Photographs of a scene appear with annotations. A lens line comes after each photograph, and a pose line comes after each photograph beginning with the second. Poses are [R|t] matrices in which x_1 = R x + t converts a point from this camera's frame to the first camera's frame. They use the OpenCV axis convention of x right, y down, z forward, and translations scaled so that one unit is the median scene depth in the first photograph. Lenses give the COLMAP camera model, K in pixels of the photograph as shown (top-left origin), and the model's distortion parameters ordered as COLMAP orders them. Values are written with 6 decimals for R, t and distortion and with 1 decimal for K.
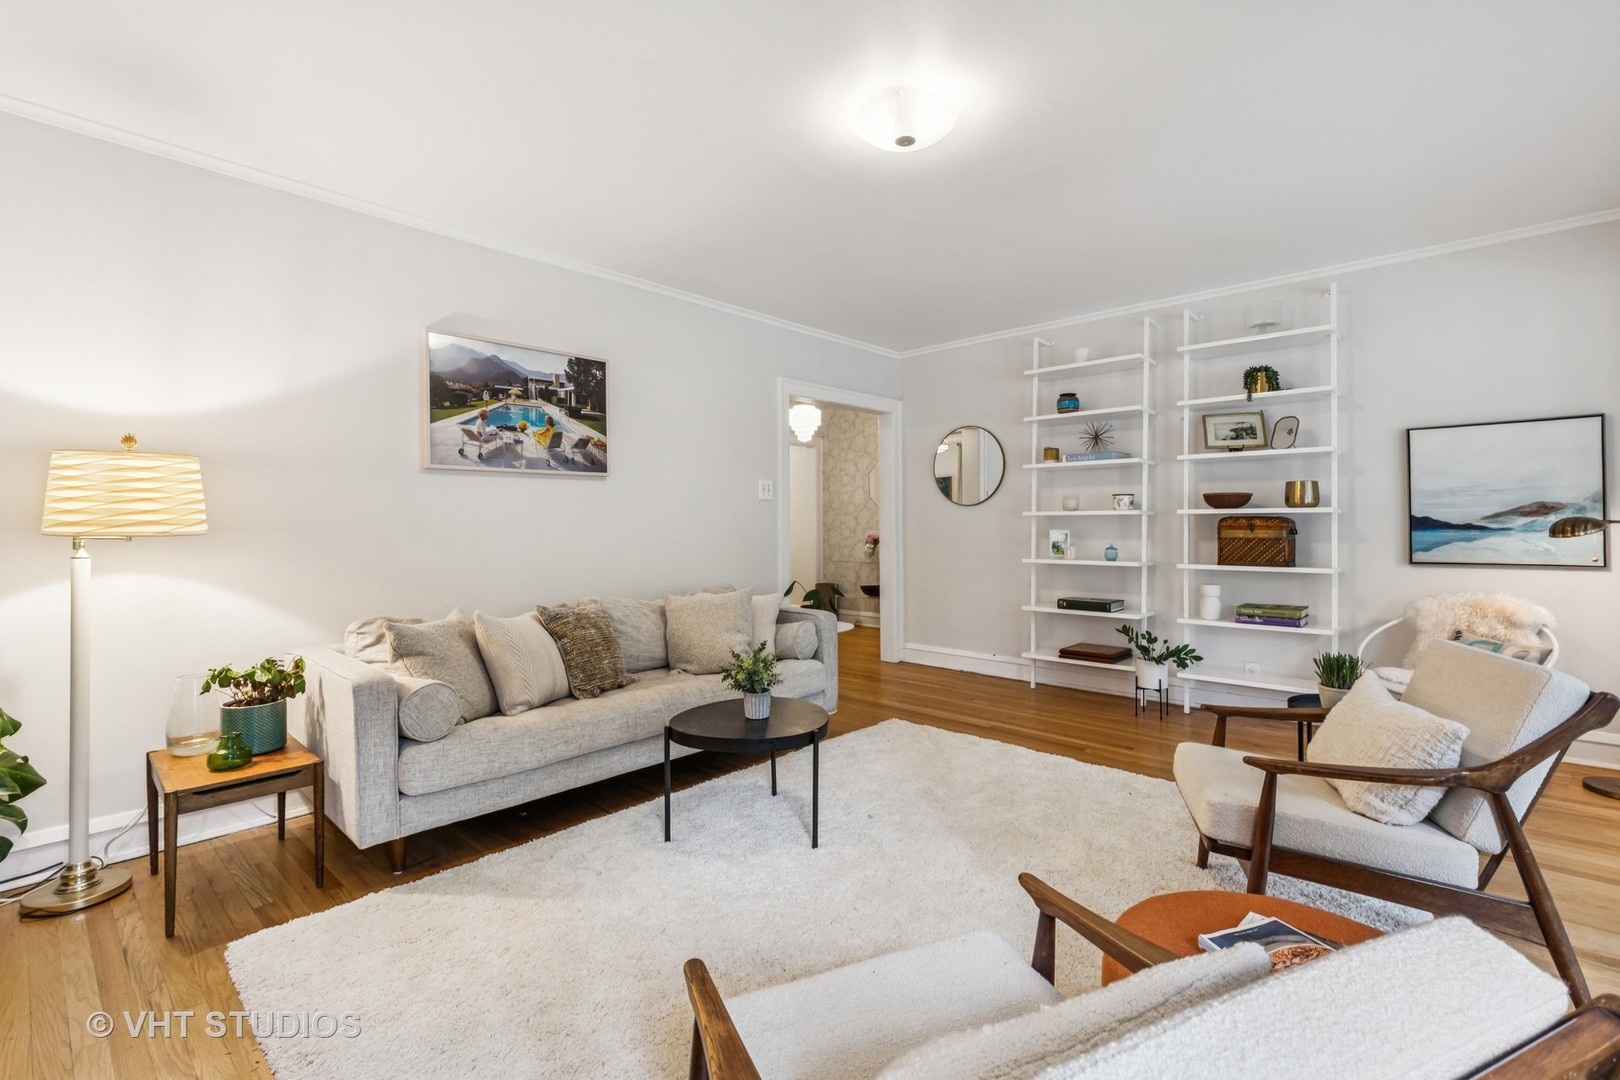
lens RADIAL K [[728.0, 0, 813.2], [0, 728.0, 516.5], [0, 0, 1]] dist [0.001803, -0.003059]
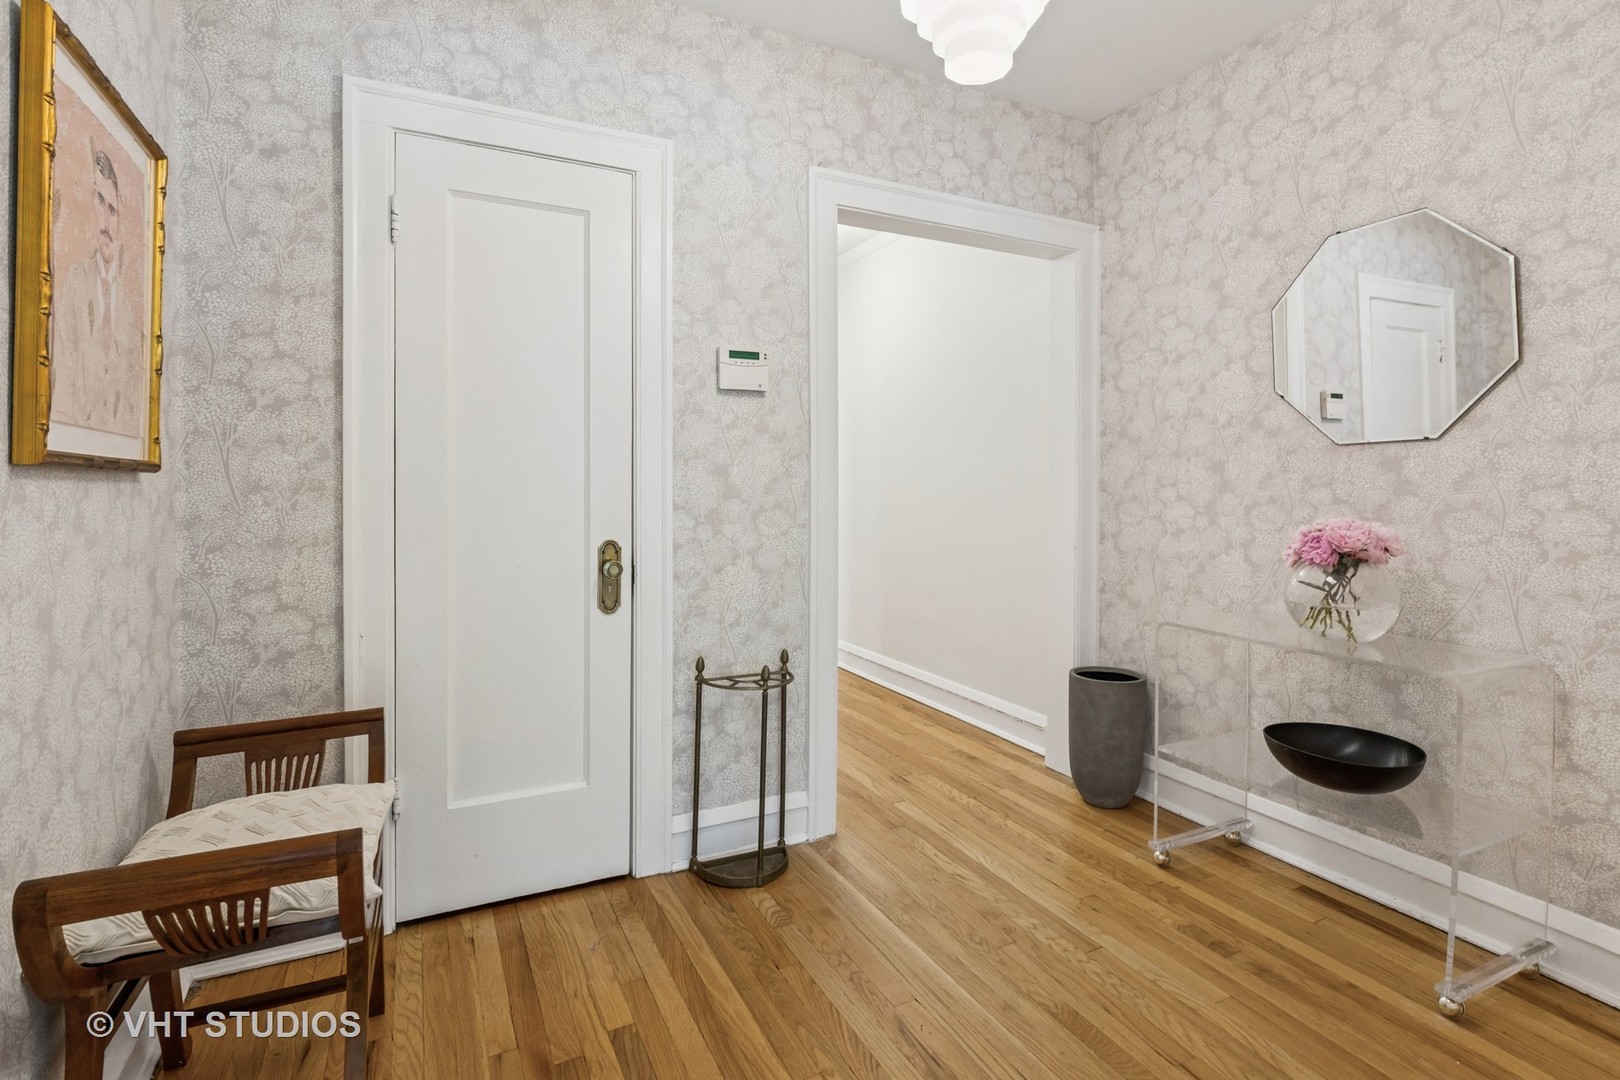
lens RADIAL K [[761.3, 0, 796.2], [0, 761.3, 492.8], [0, 0, 1]] dist [0.004829, -0.000275]
pose [[0.931172, 0.002500, -0.364570, 0.012086], [0.002082, 0.999924, 0.012175, 0.008959], [0.364573, -0.012096, 0.931096, 0.639161]]
